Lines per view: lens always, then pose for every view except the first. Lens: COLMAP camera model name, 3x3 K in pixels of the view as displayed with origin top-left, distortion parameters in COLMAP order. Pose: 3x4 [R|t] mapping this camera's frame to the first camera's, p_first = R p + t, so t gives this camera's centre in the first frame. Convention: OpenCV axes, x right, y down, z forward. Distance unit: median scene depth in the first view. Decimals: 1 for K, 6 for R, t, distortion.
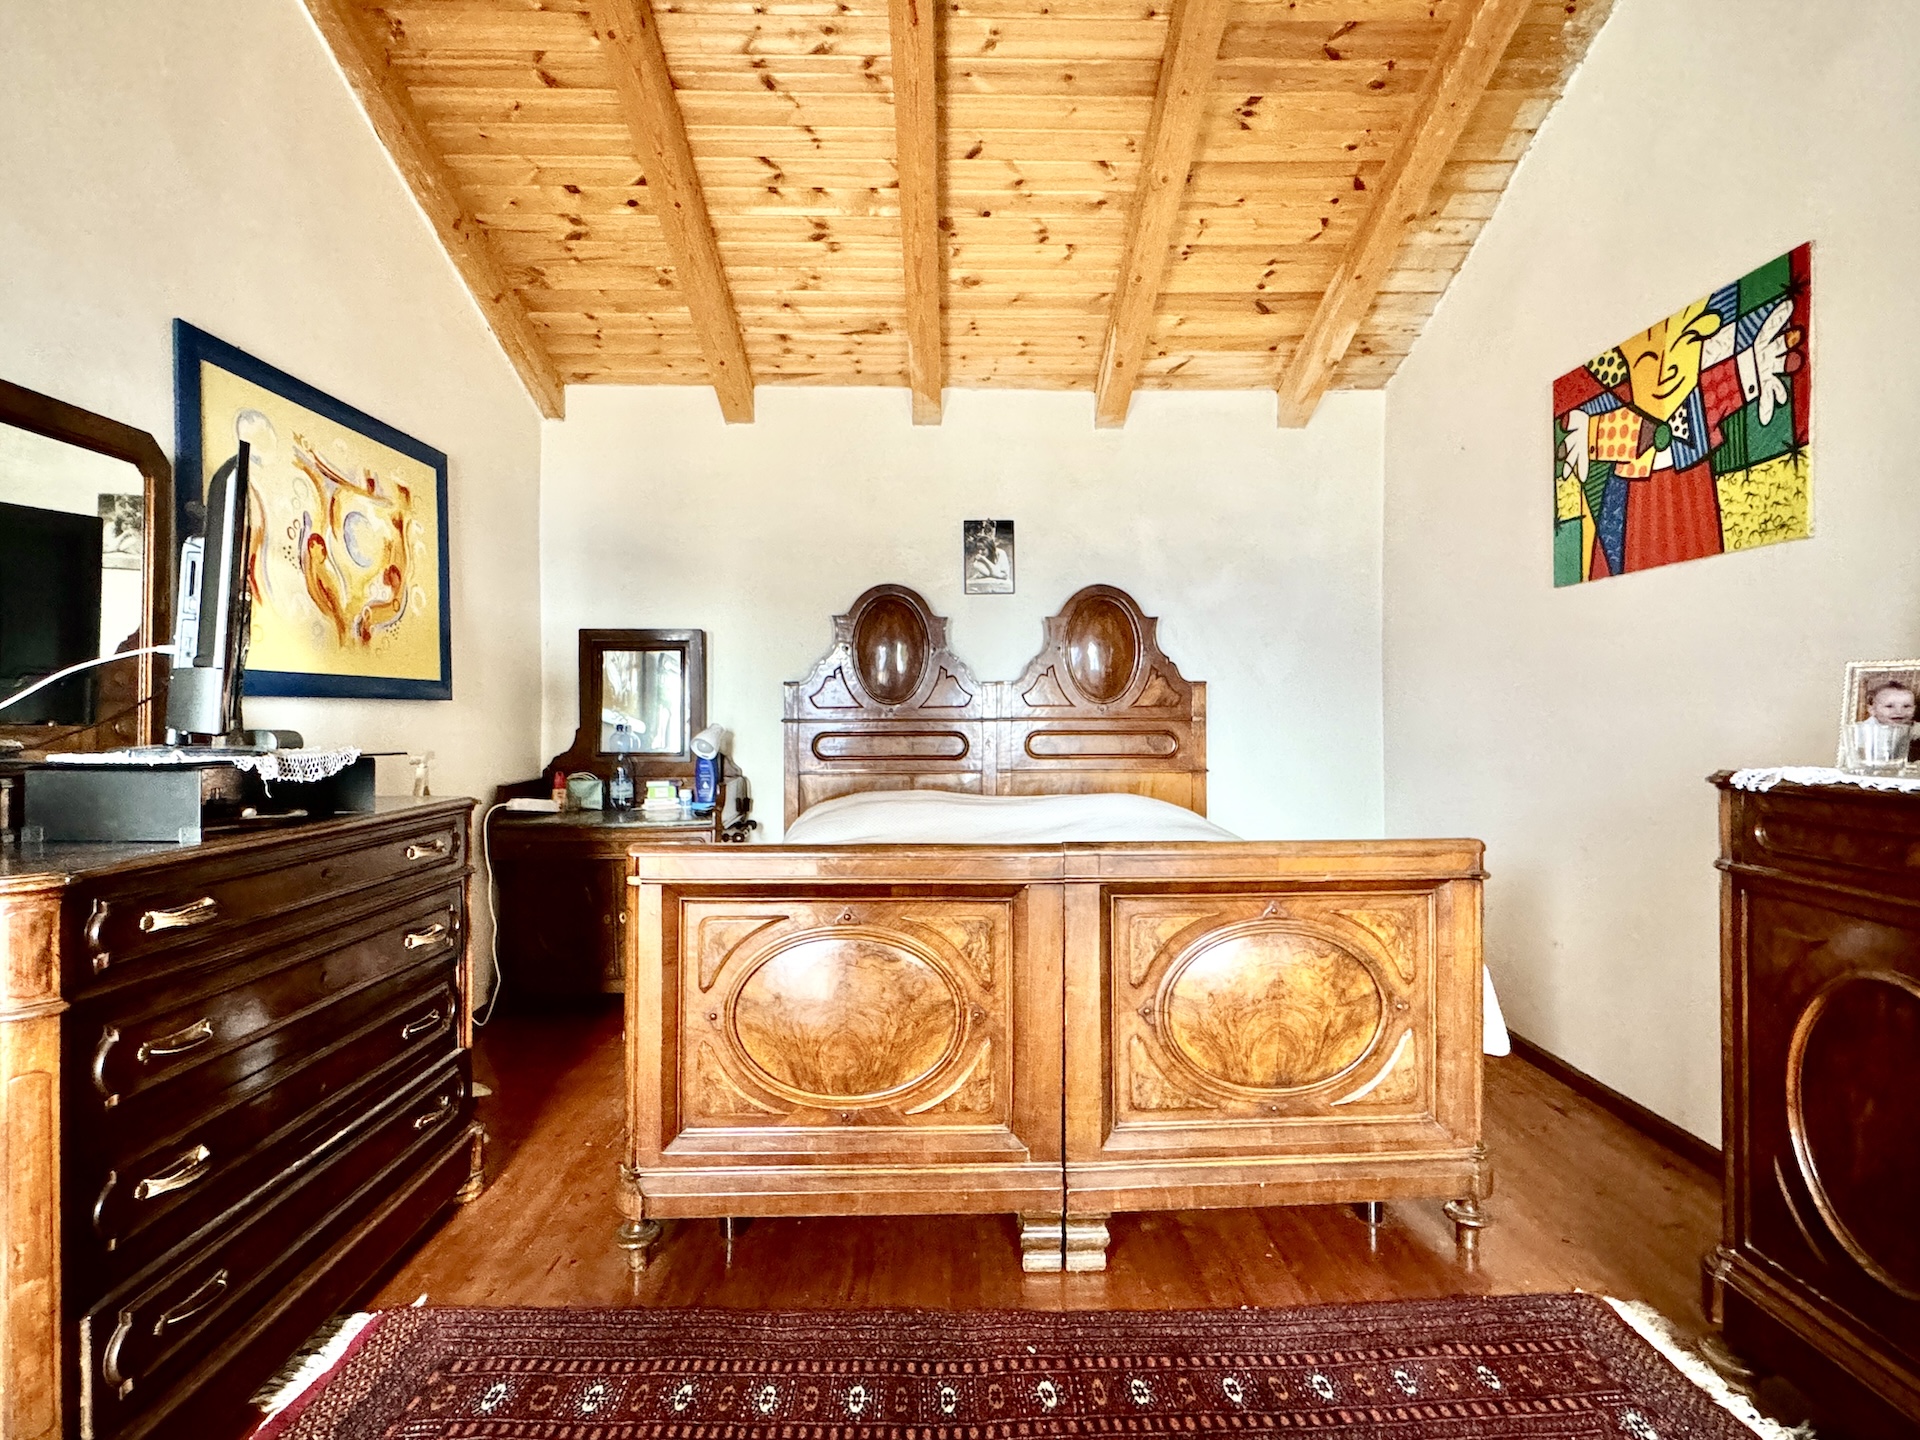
lens RADIAL K [[948.6, 0, 957.5], [0, 948.6, 715.2], [0, 0, 1]] dist [-0.003221, -0.000572]
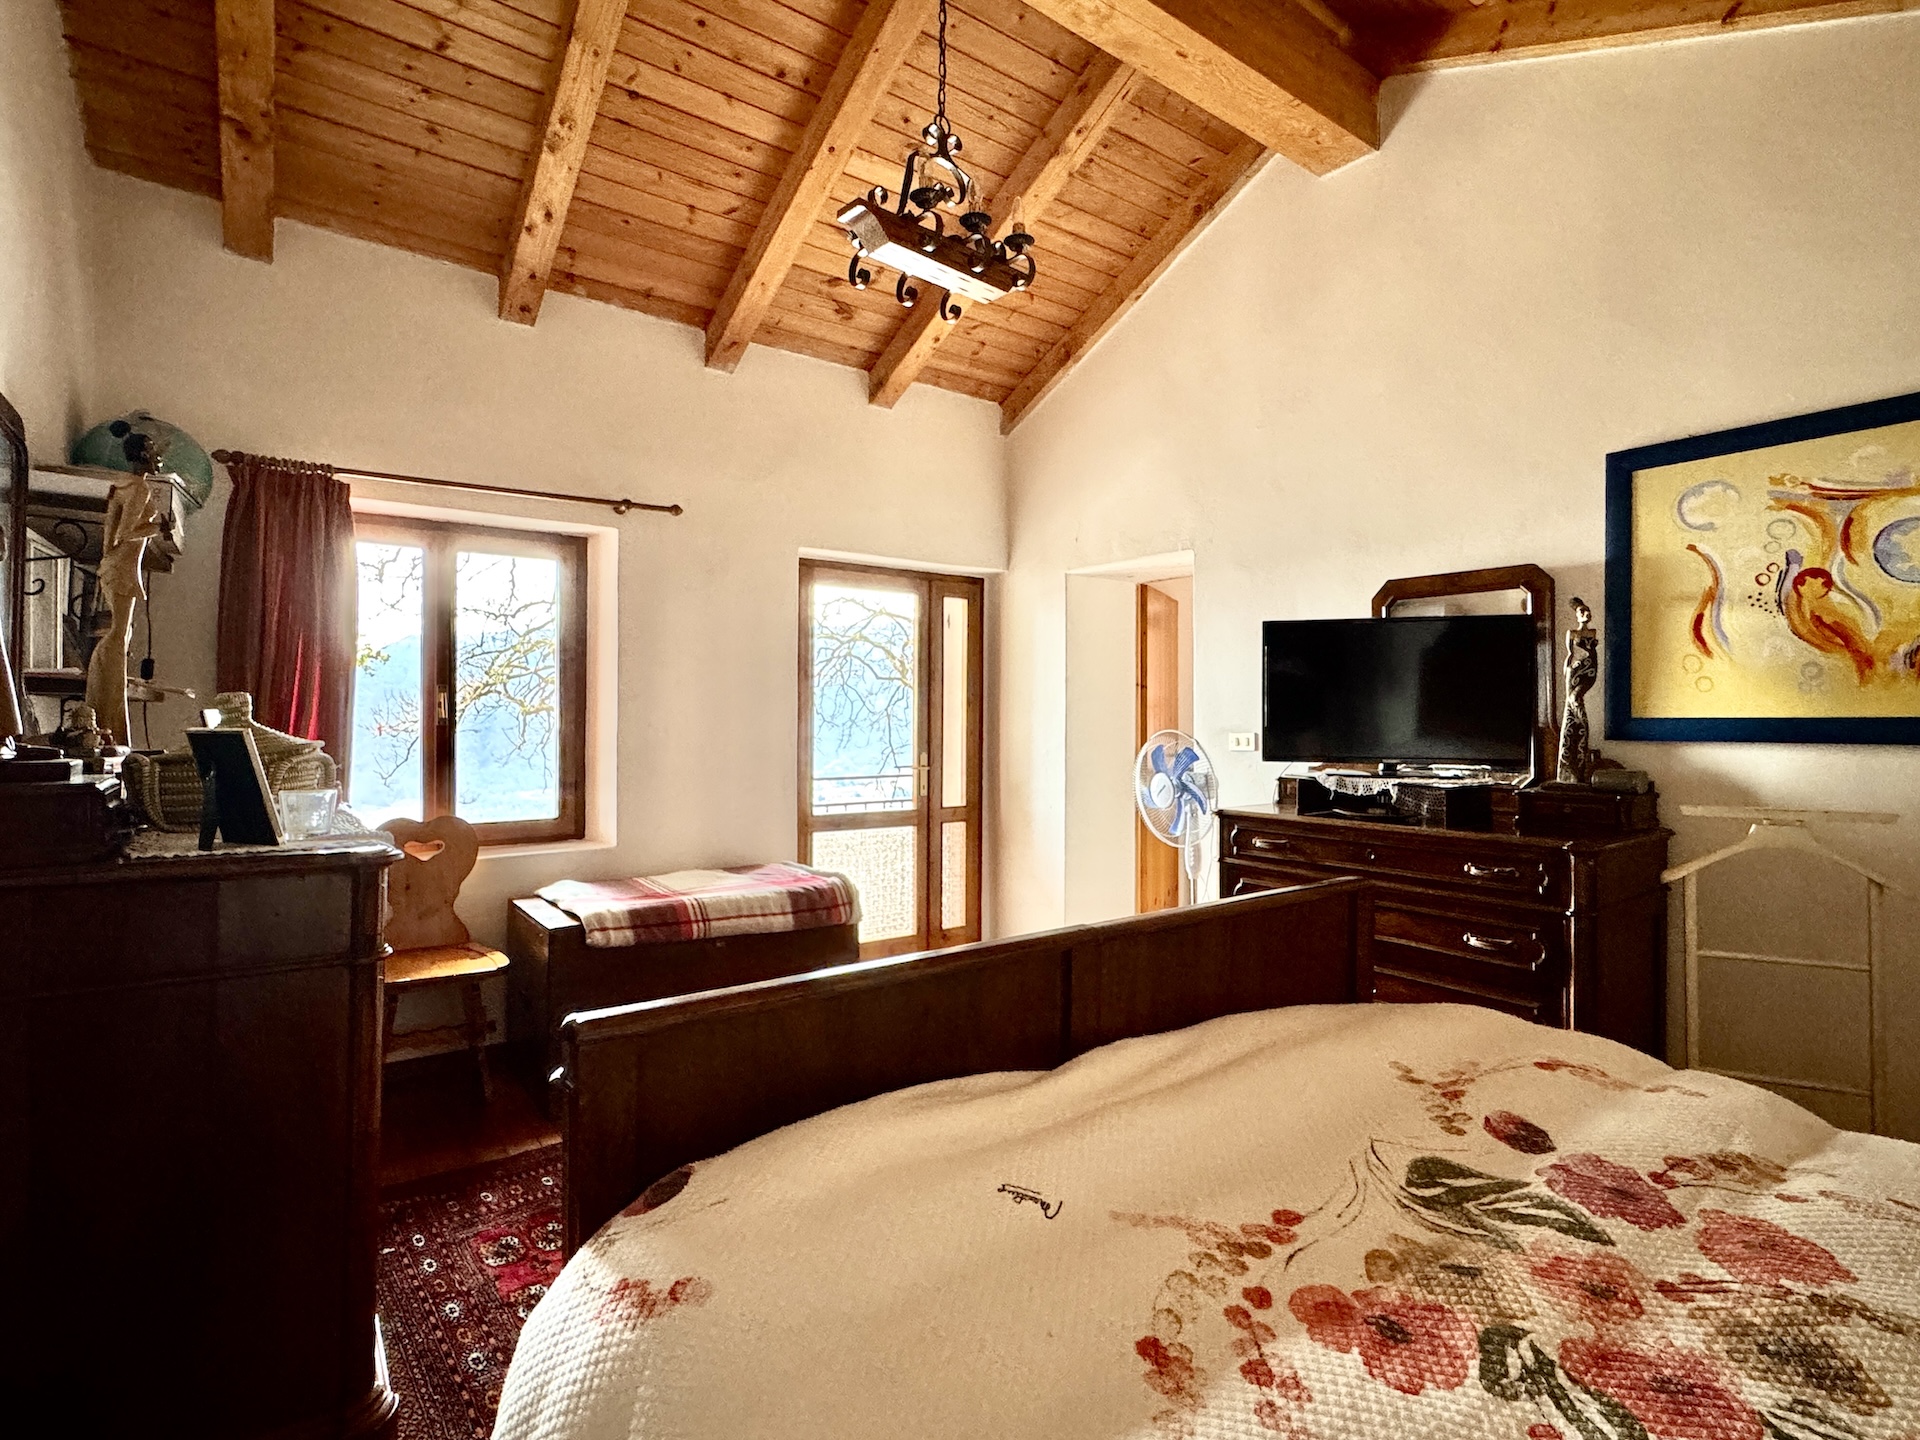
lens RADIAL K [[948.6, 0, 967.7], [0, 948.6, 711.3], [0, 0, 1]] dist [-0.003221, -0.000572]
pose [[-0.812484, -0.007948, -0.582929, 0.534642], [-0.005710, 0.999968, -0.005676, -0.039704], [0.582955, -0.001283, -0.812503, 1.251601]]
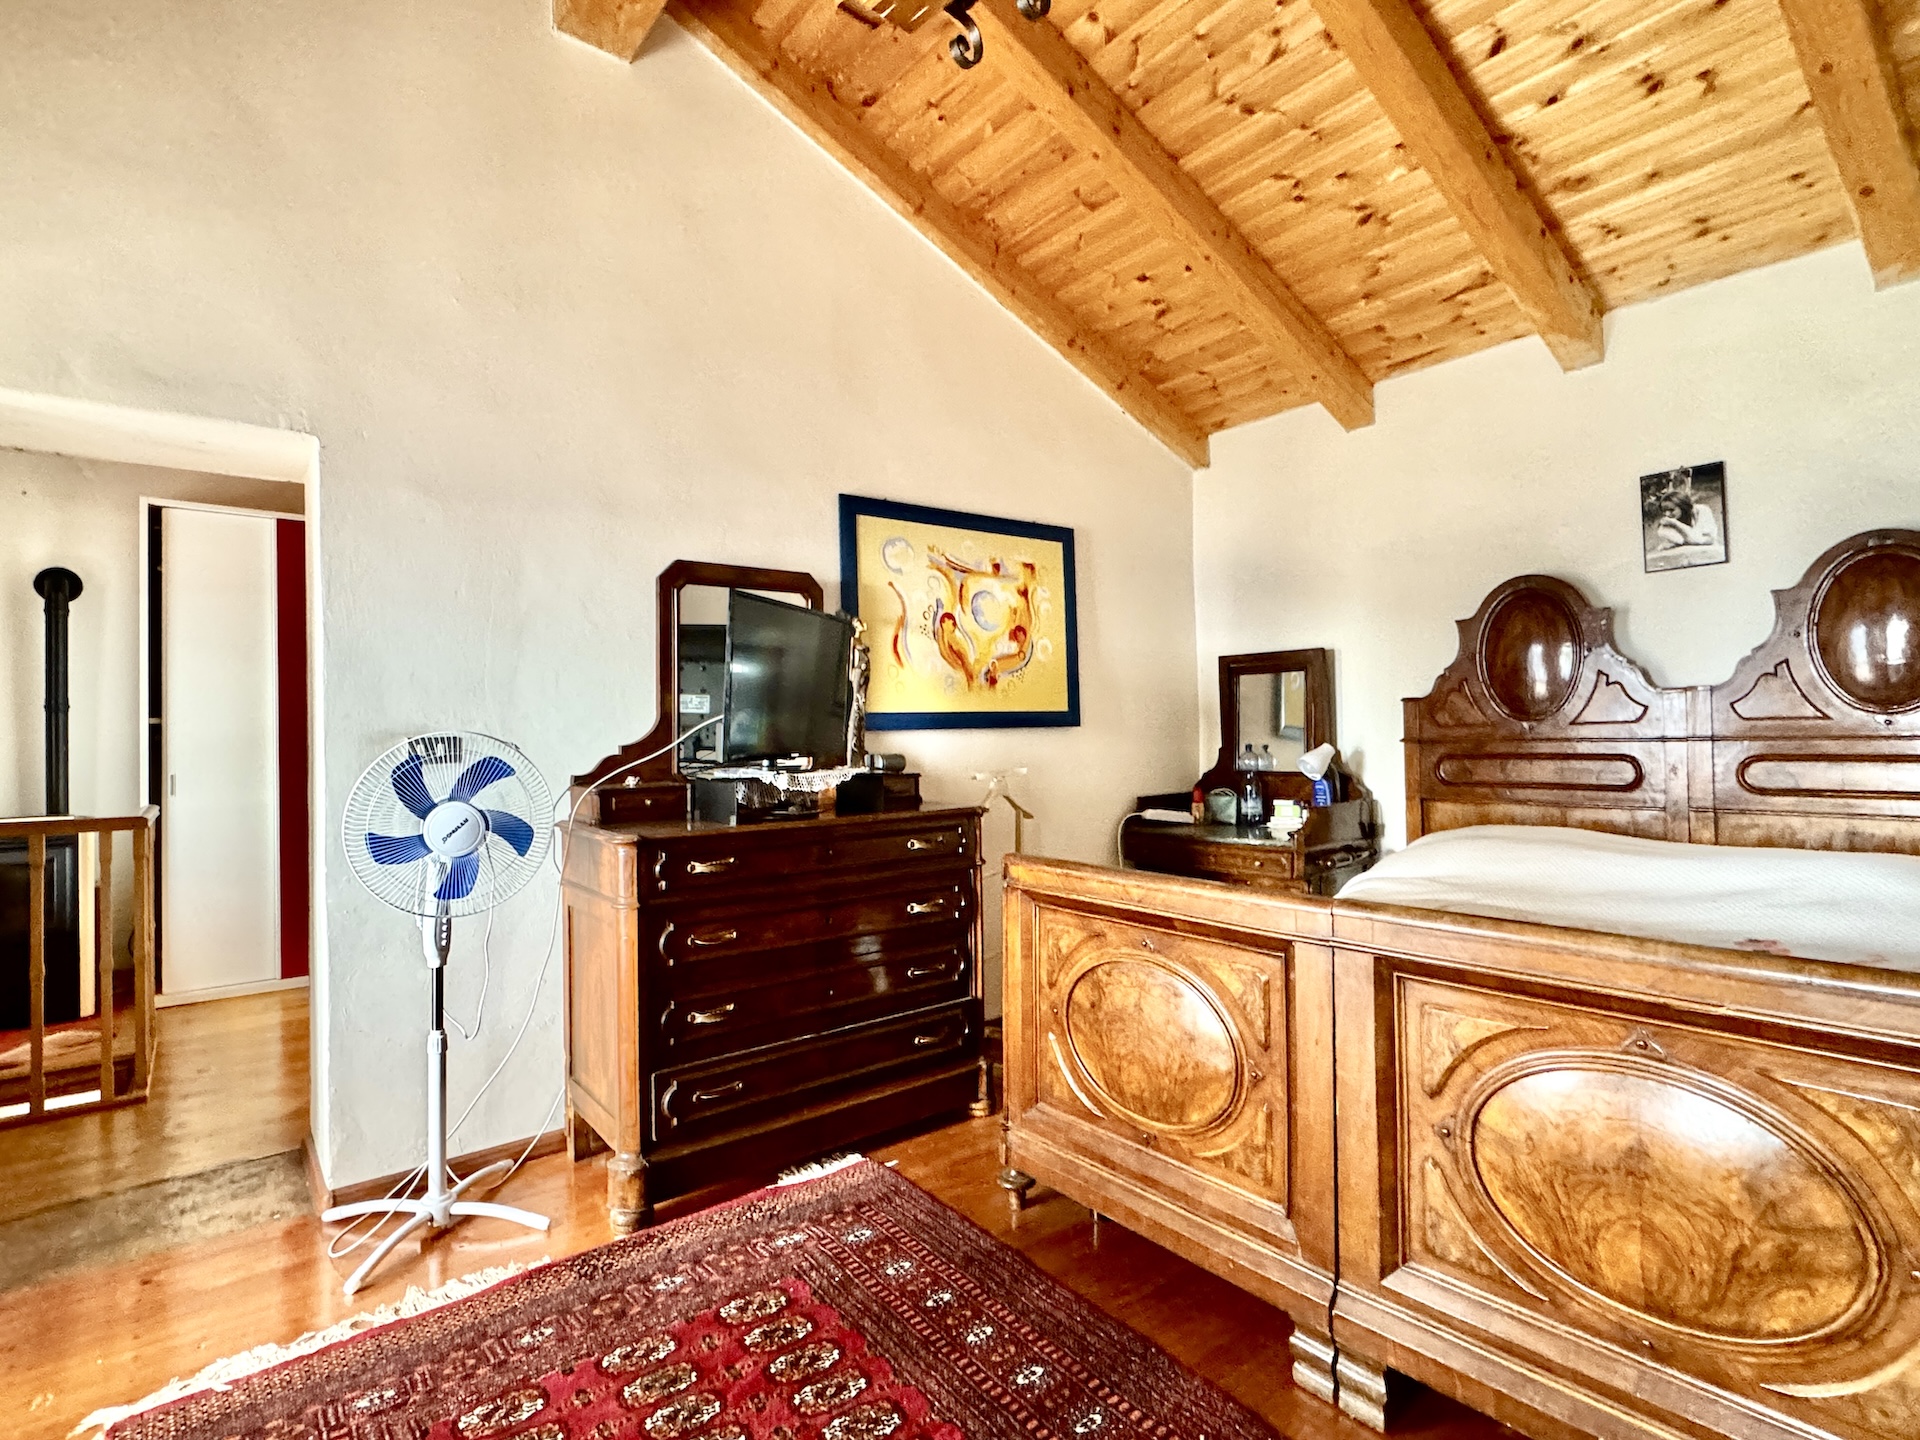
lens RADIAL K [[948.6, 0, 963.5], [0, 948.6, 716.2], [0, 0, 1]] dist [-0.003221, -0.000572]
pose [[0.599594, -0.021245, -0.800022, 0.451880], [0.015282, 0.999769, -0.015097, -0.016069], [0.800158, -0.003174, 0.599780, 0.171760]]
